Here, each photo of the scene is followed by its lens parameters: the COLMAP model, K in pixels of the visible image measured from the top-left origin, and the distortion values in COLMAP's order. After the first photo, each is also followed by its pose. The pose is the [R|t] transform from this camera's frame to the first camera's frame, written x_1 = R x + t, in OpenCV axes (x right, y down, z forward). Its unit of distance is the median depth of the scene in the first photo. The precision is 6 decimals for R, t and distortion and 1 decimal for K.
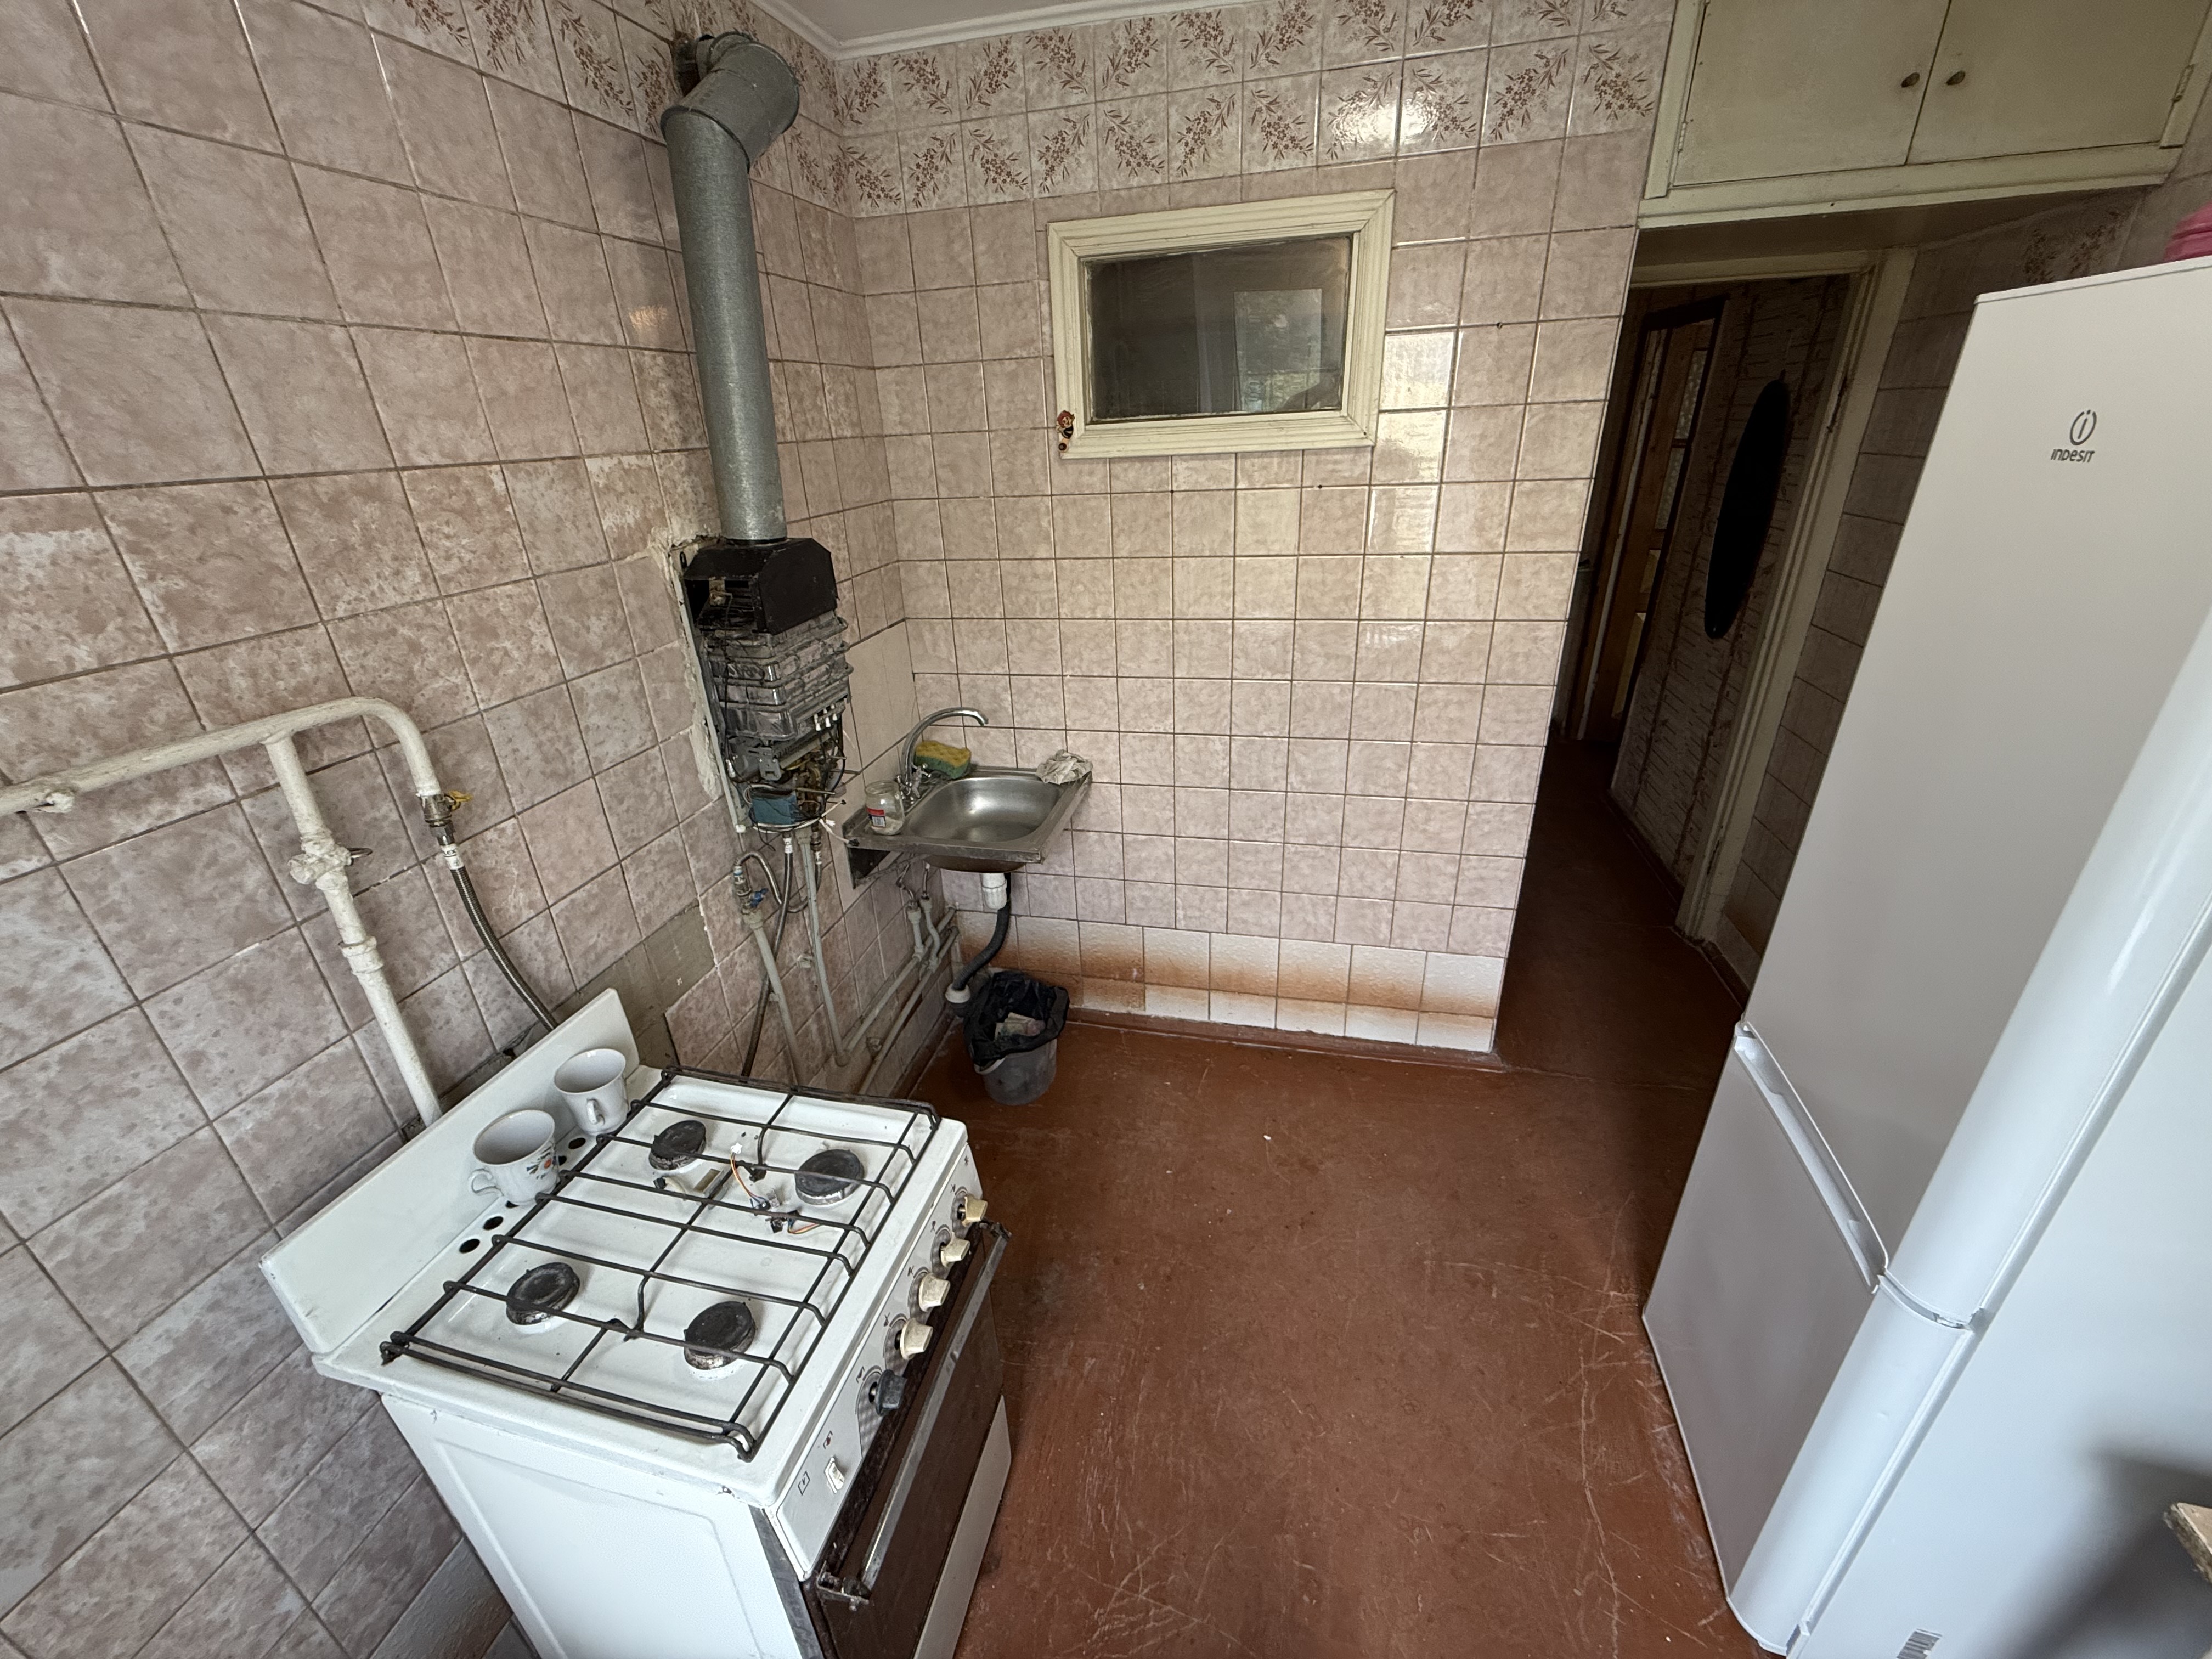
lens RADIAL K [[879.3, 0, 1098.3], [0, 879.3, 827.8], [0, 0, 1]] dist [0.000199, -0.000030]
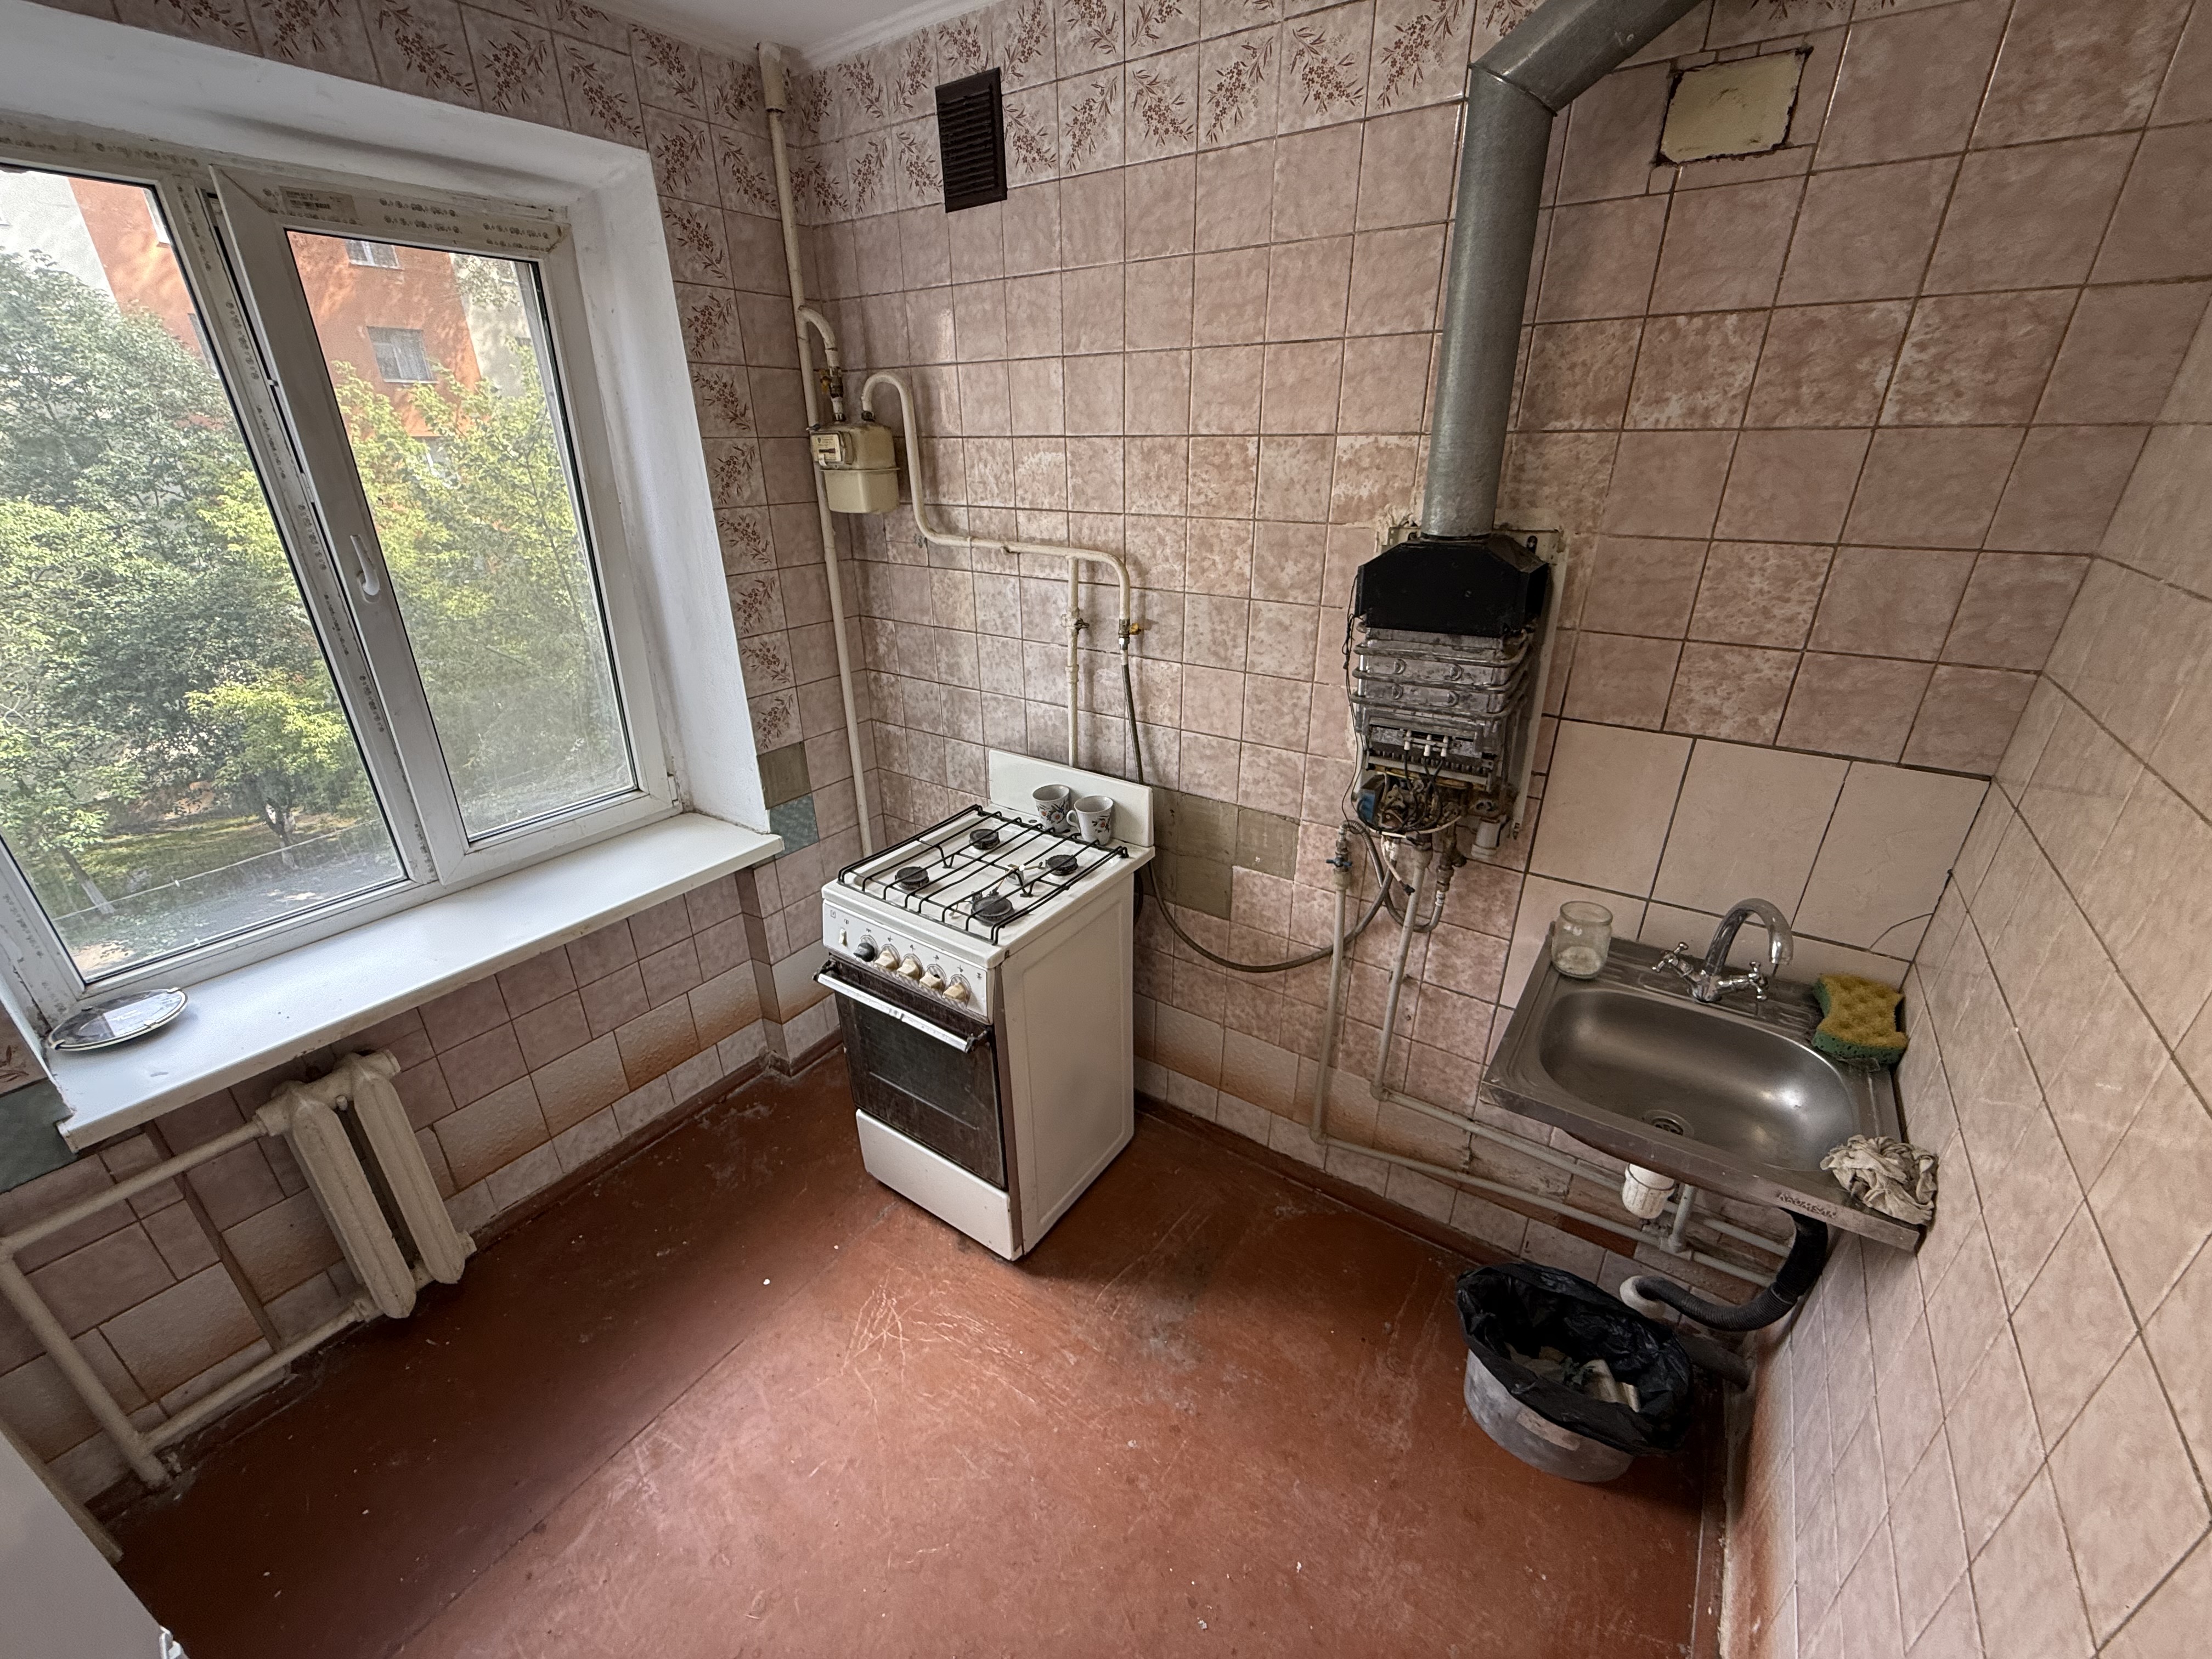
lens RADIAL K [[879.3, 0, 1101.0], [0, 879.3, 828.0], [0, 0, 1]] dist [0.000199, -0.000030]
pose [[-0.358833, 0.424400, -0.831338, 0.806821], [-0.369914, 0.753066, 0.544109, -0.591358], [0.856973, 0.502769, -0.113234, 1.212921]]
